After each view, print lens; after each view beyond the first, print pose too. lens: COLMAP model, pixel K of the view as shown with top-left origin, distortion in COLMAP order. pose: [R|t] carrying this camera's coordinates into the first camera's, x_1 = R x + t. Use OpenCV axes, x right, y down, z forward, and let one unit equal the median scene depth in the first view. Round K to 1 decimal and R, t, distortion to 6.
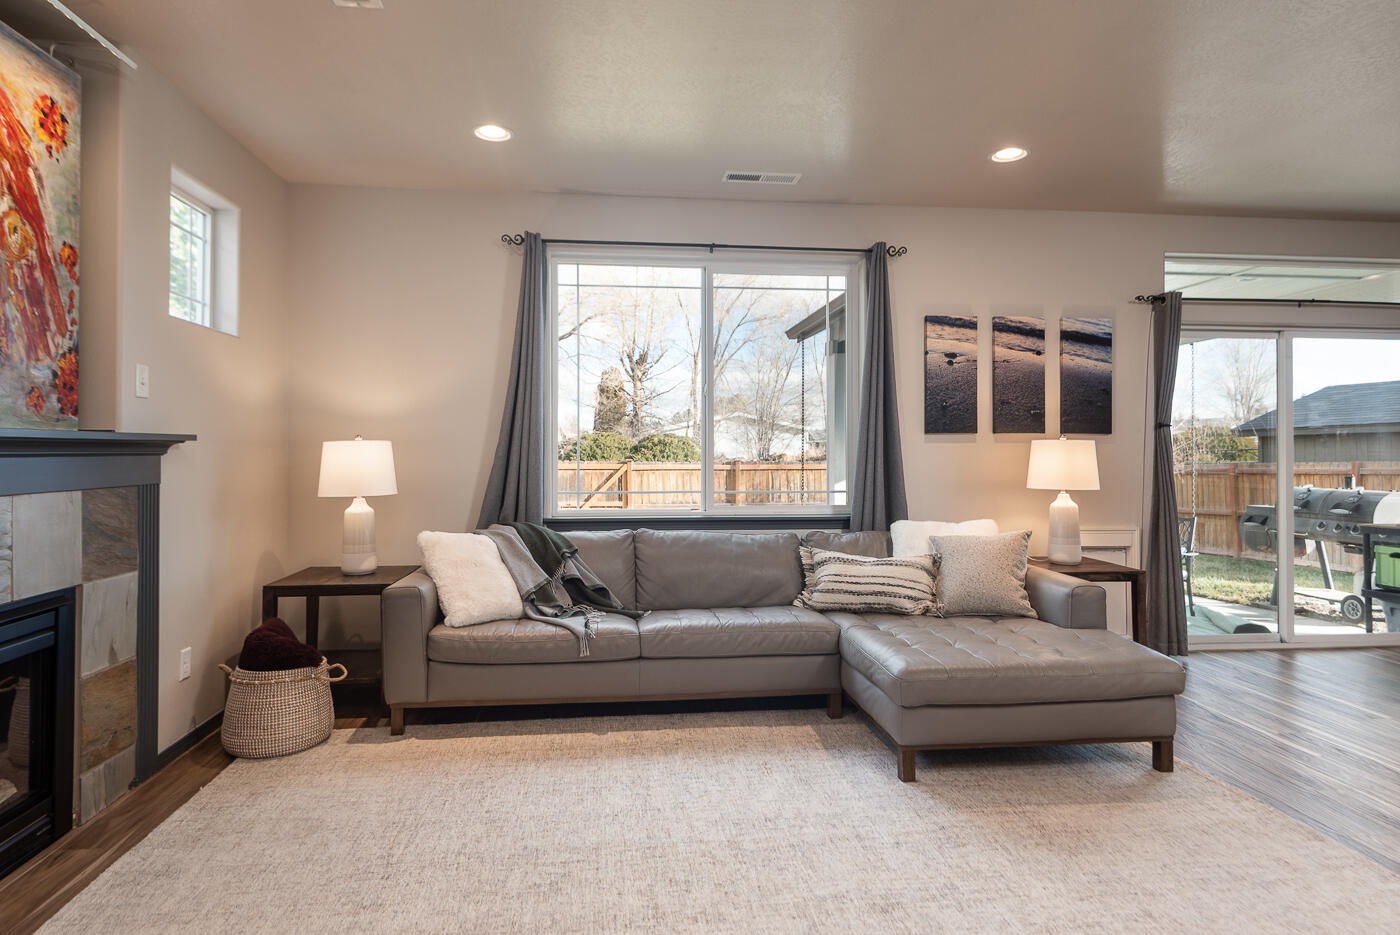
lens RADIAL K [[778.6, 0, 692.4], [0, 778.6, 453.9], [0, 0, 1]] dist [0.005175, -0.001648]
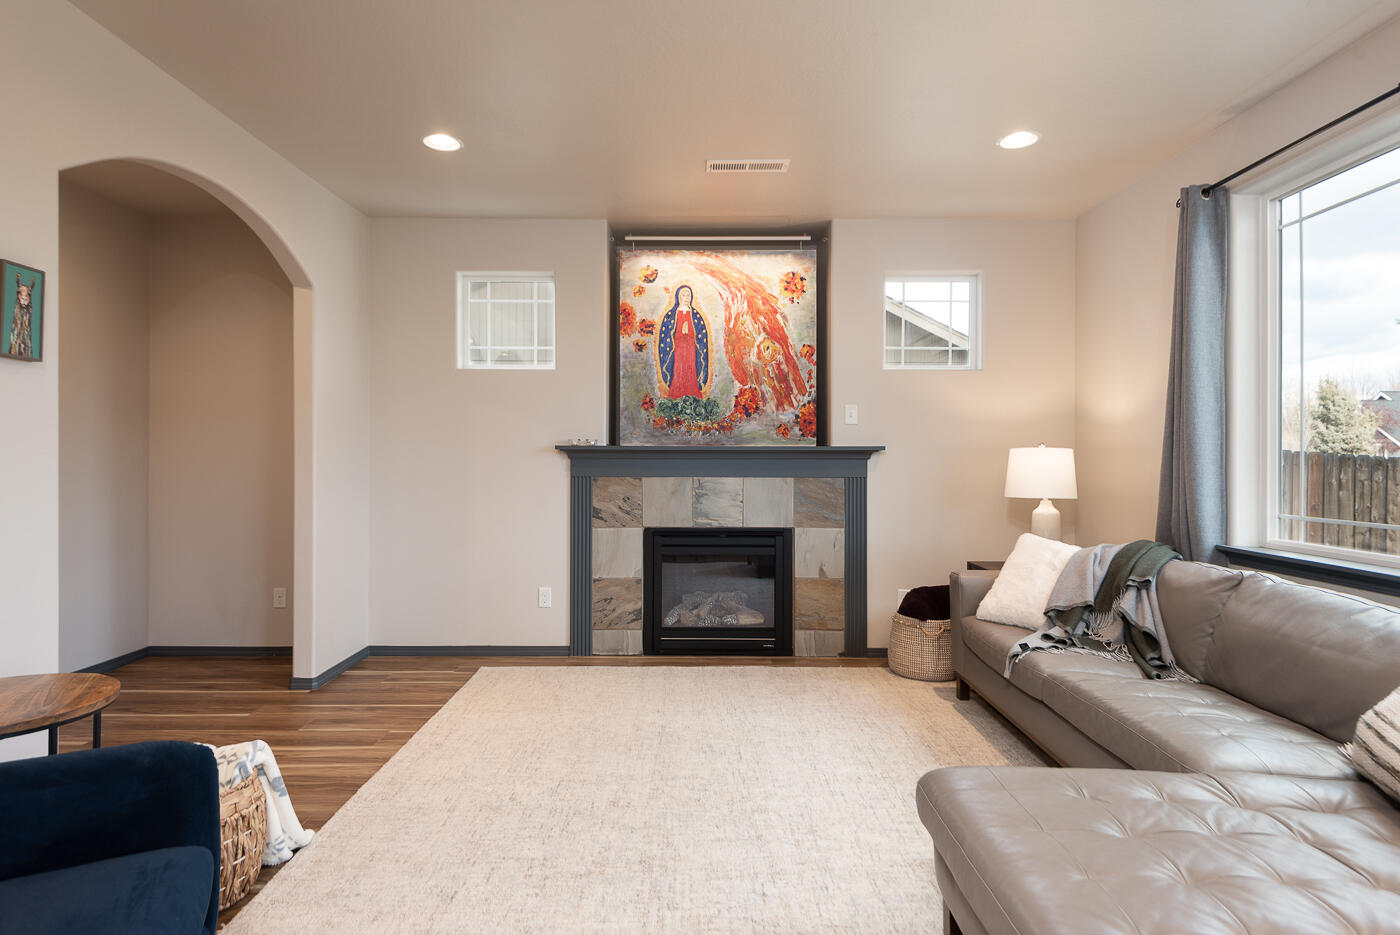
lens RADIAL K [[778.6, 0, 694.0], [0, 778.6, 464.3], [0, 0, 1]] dist [0.005175, -0.001648]
pose [[-0.111250, 0.006958, -0.993768, 1.093927], [-0.007577, 0.999940, 0.007849, 0.001589], [0.993764, 0.008403, -0.111191, 0.965043]]
